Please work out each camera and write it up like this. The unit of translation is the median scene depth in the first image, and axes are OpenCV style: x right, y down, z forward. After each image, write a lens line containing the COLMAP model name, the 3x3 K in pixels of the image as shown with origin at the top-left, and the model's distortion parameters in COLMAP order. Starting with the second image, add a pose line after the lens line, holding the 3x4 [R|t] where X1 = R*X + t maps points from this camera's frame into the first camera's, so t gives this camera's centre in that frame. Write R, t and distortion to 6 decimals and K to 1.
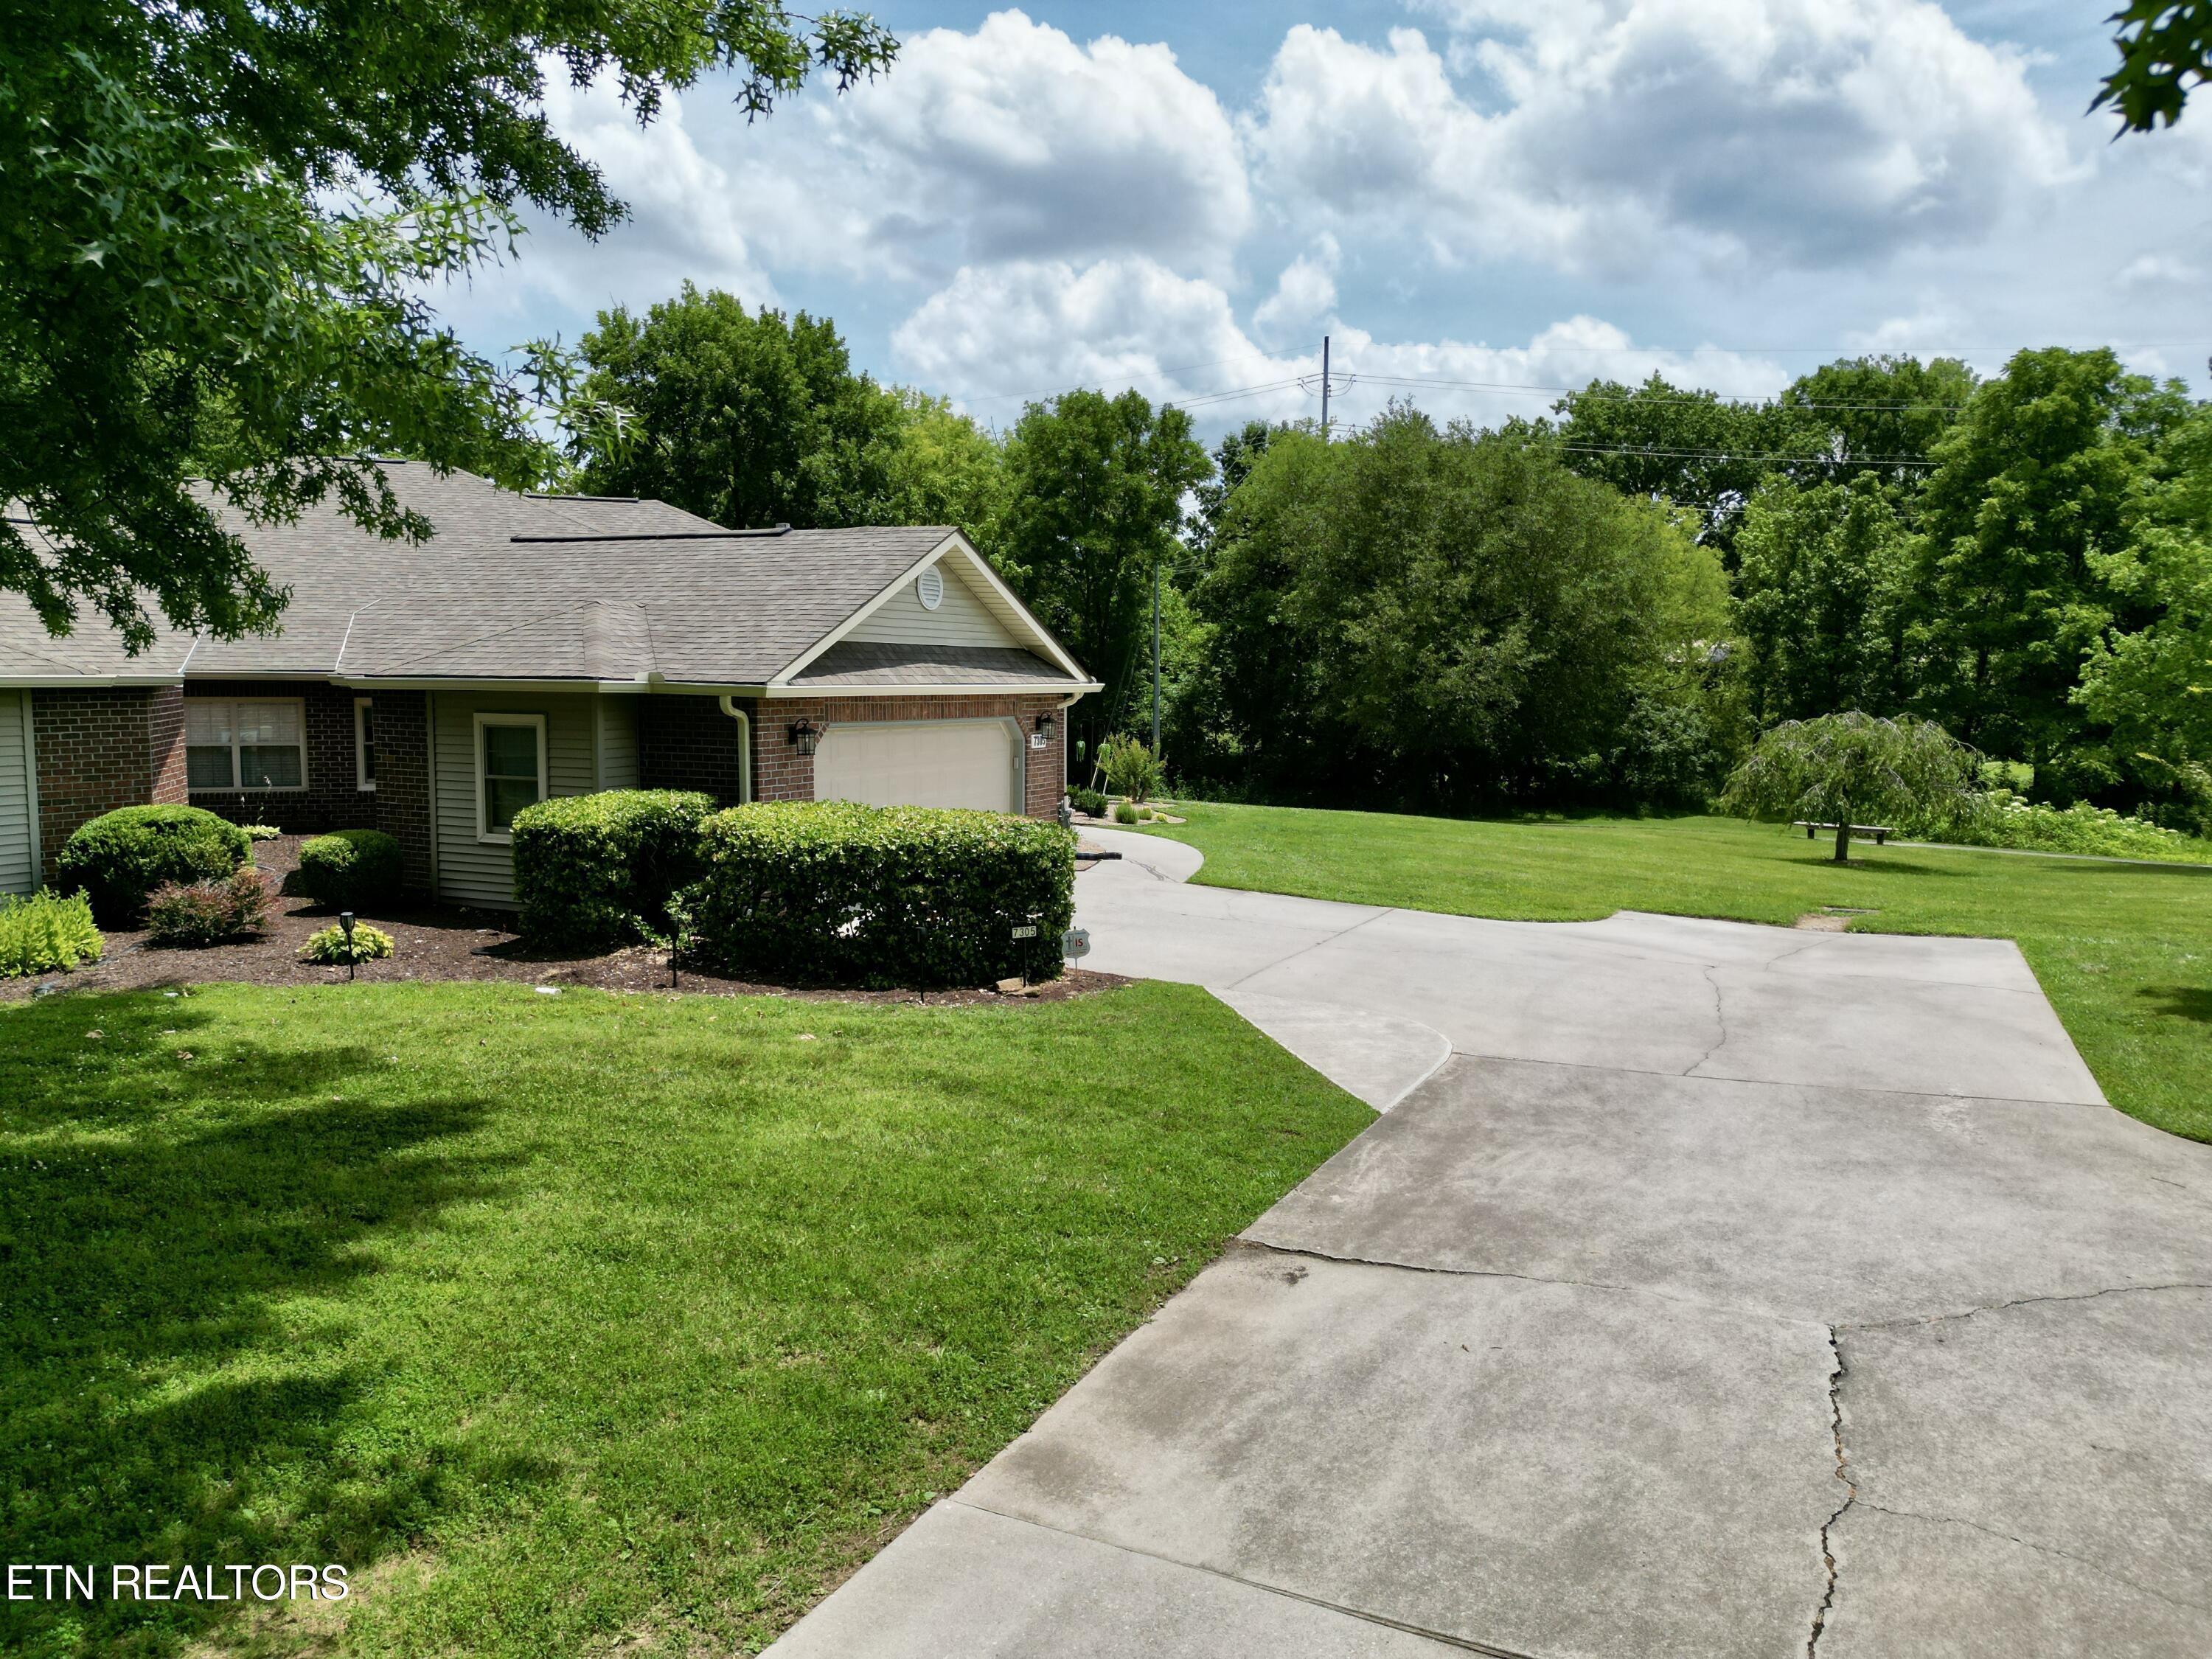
lens RADIAL K [[1547.9, 0, 1057.0], [0, 1547.9, 815.7], [0, 0, 1]] dist [0.063818, -0.072479]
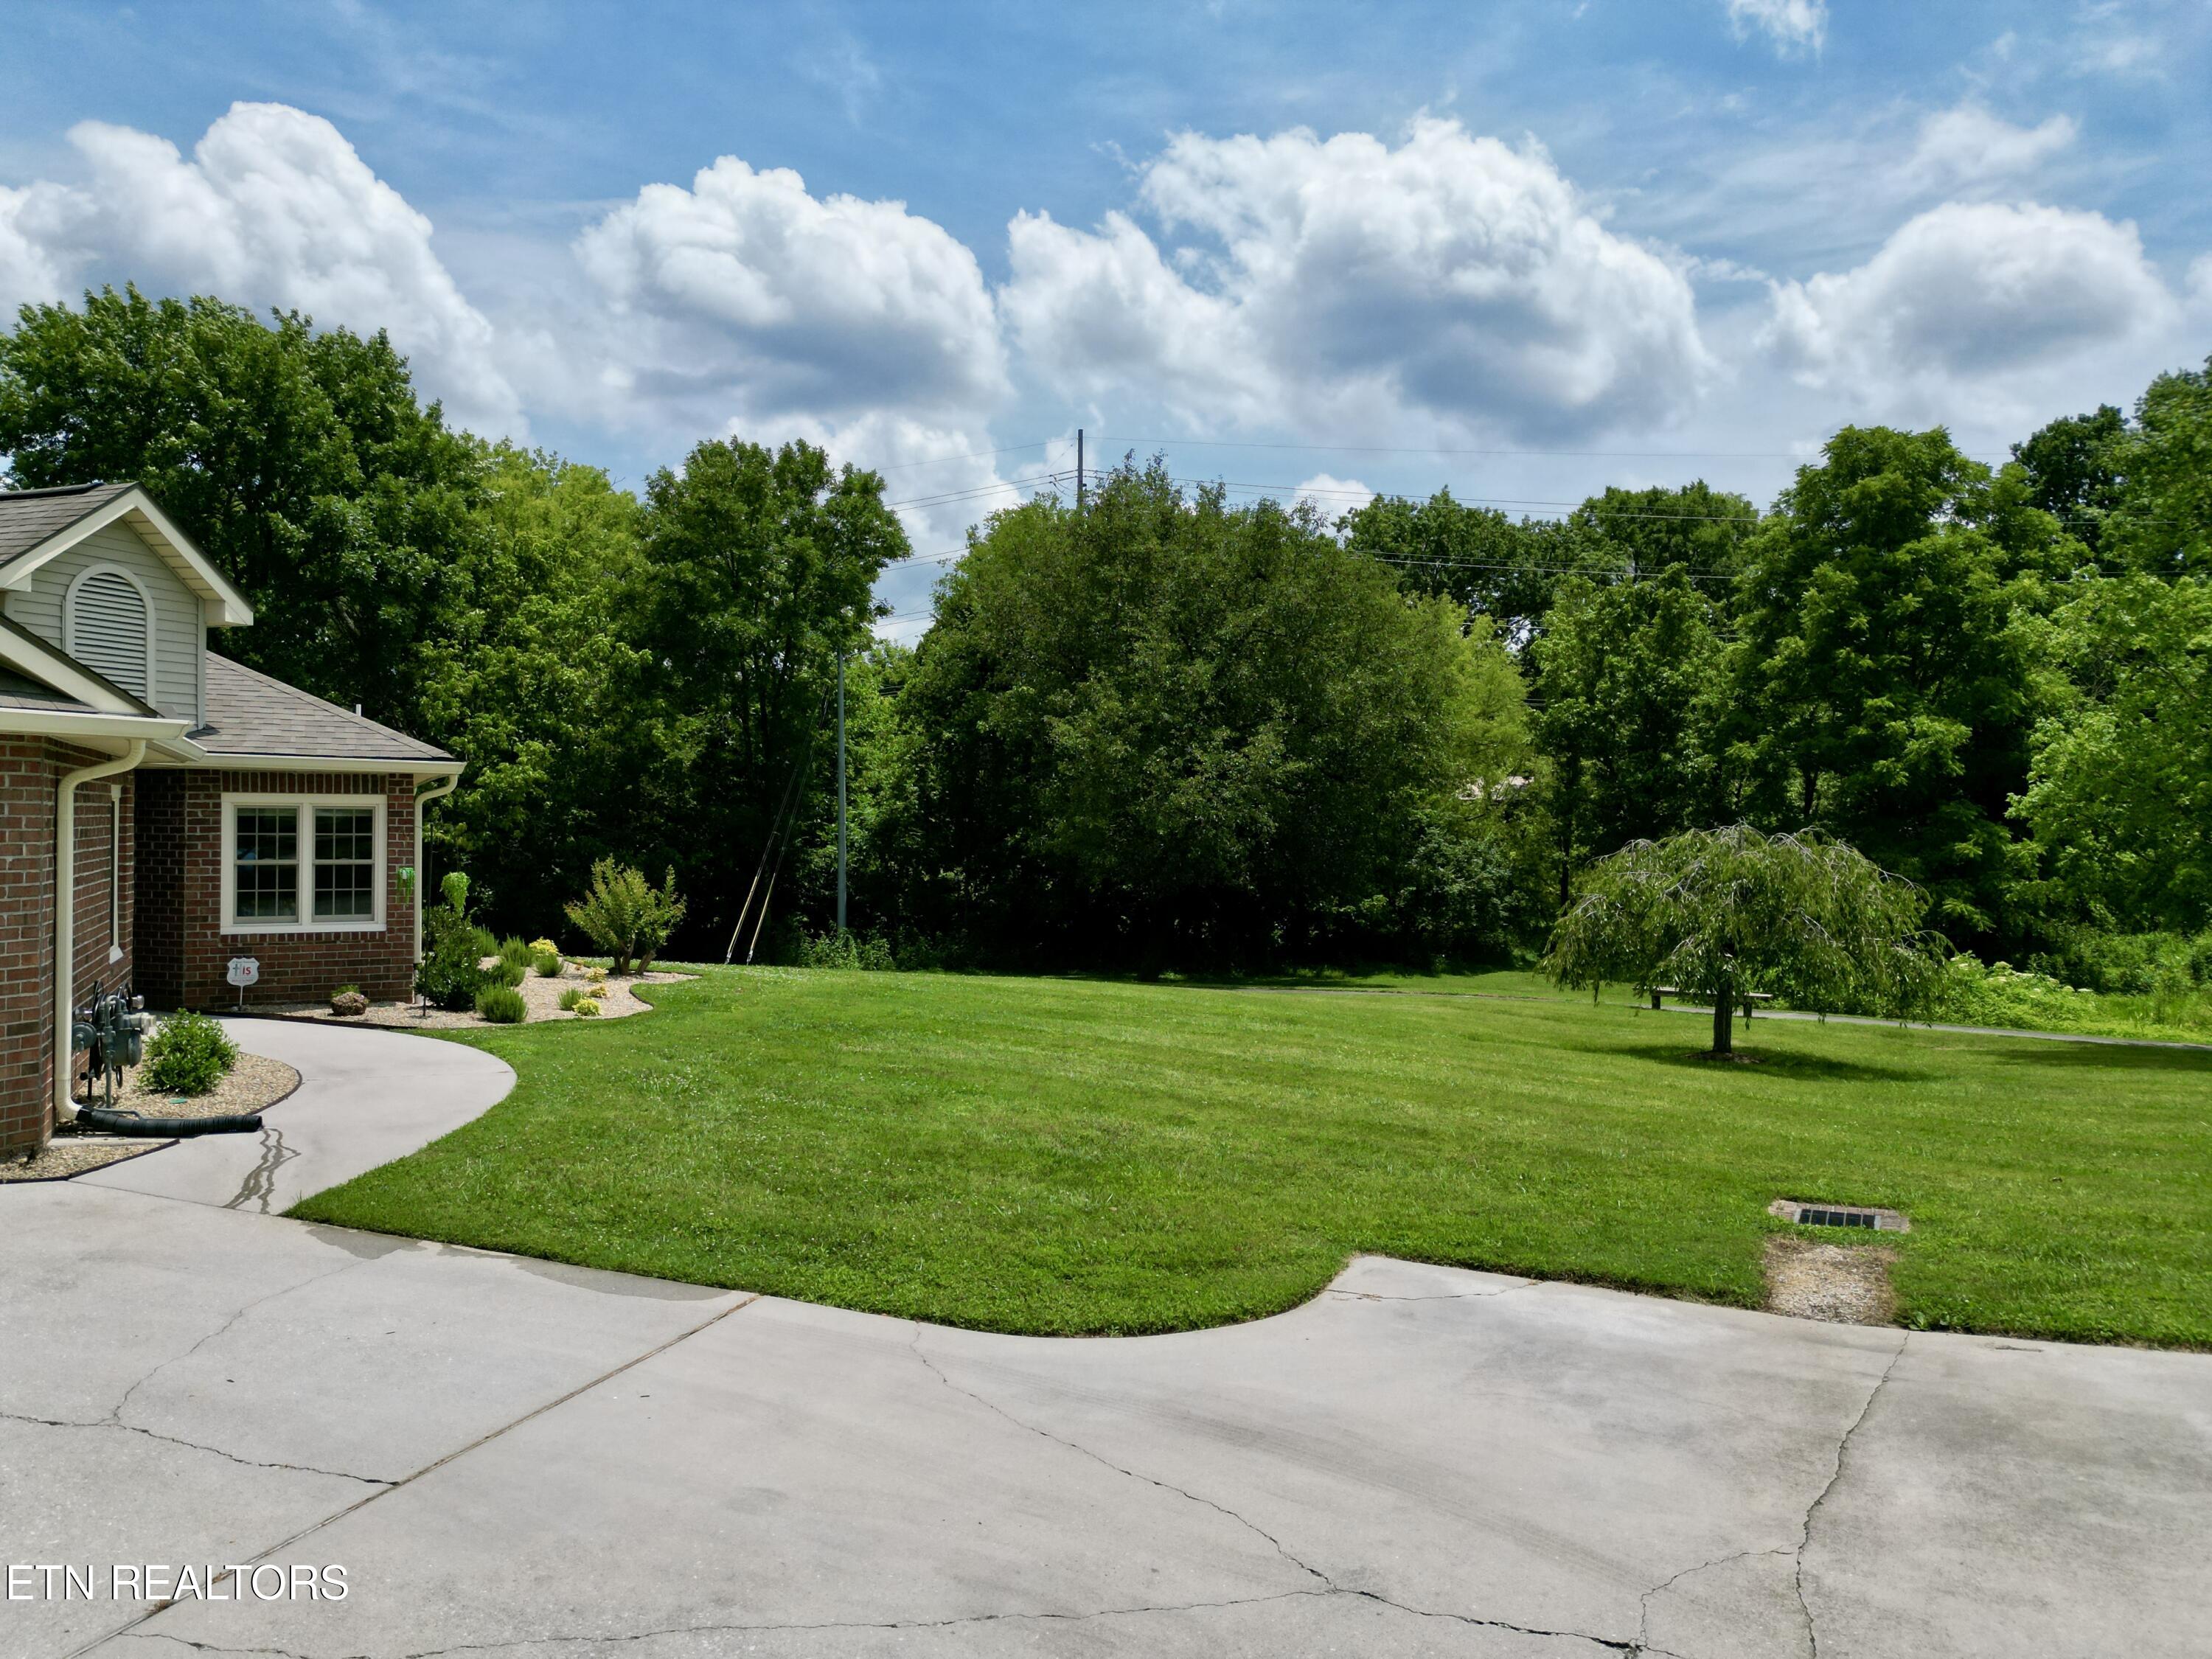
lens RADIAL K [[1547.9, 0, 1057.0], [0, 1547.9, 815.7], [0, 0, 1]] dist [0.063818, -0.072479]
pose [[0.993454, 0.002407, 0.114207, 0.088850], [0.008297, 0.995617, -0.093155, -0.006944], [-0.113931, 0.093492, 0.989080, 0.222973]]
